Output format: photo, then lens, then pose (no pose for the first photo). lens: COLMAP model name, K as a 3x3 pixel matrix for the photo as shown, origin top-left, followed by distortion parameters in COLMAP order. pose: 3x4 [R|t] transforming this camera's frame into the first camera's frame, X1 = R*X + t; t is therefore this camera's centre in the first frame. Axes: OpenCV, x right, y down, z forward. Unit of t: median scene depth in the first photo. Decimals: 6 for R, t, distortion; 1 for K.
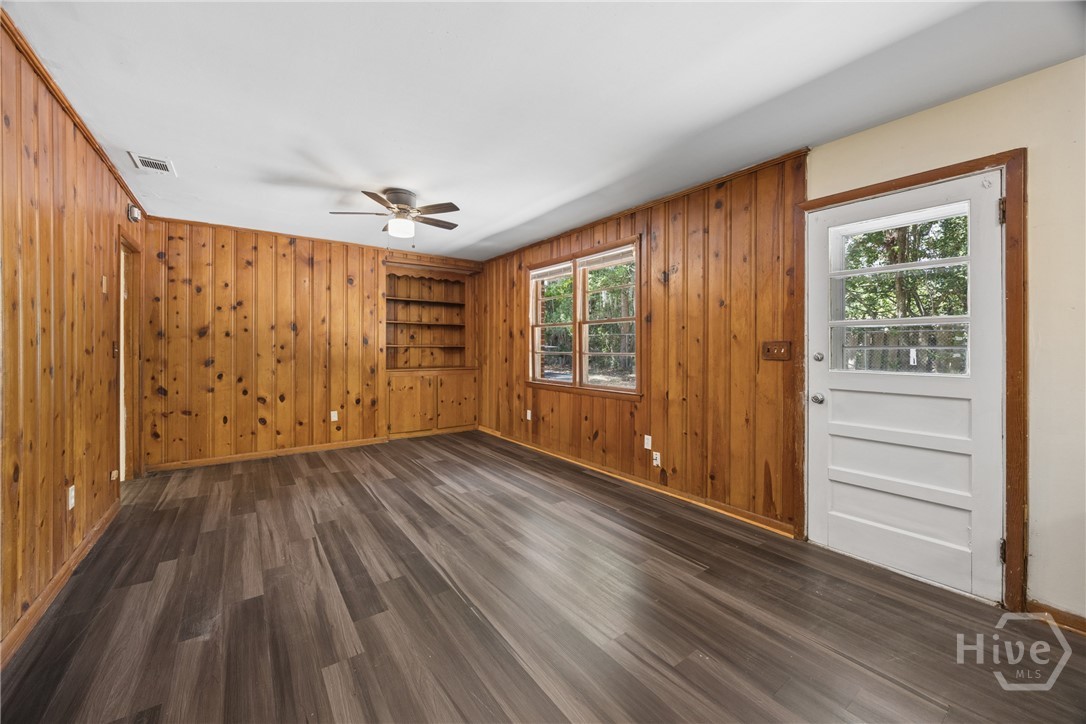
lens RADIAL K [[418.9, 0, 543.8], [0, 418.9, 347.5], [0, 0, 1]] dist [-0.000146, 0.000069]
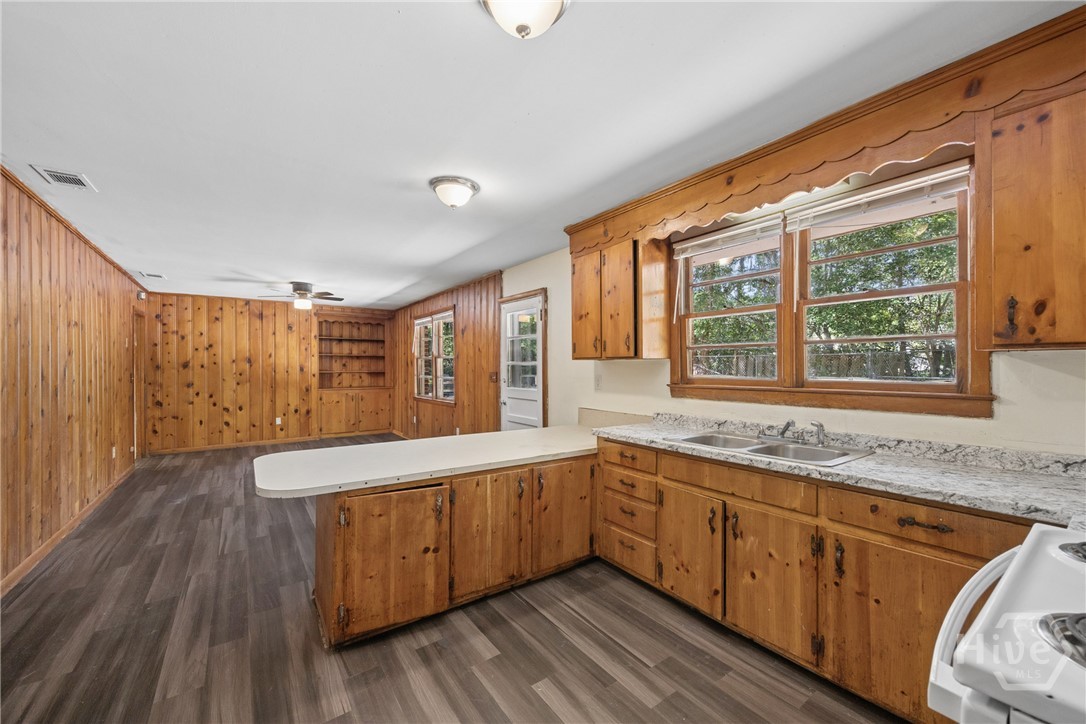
lens RADIAL K [[423.3, 0, 553.2], [0, 423.3, 366.3], [0, 0, 1]] dist [0.000637, 0.000046]
pose [[0.999933, -0.005481, 0.010227, 0.532048], [0.005493, 0.999984, -0.001087, -0.024109], [-0.010221, 0.001143, 0.999947, -0.582570]]
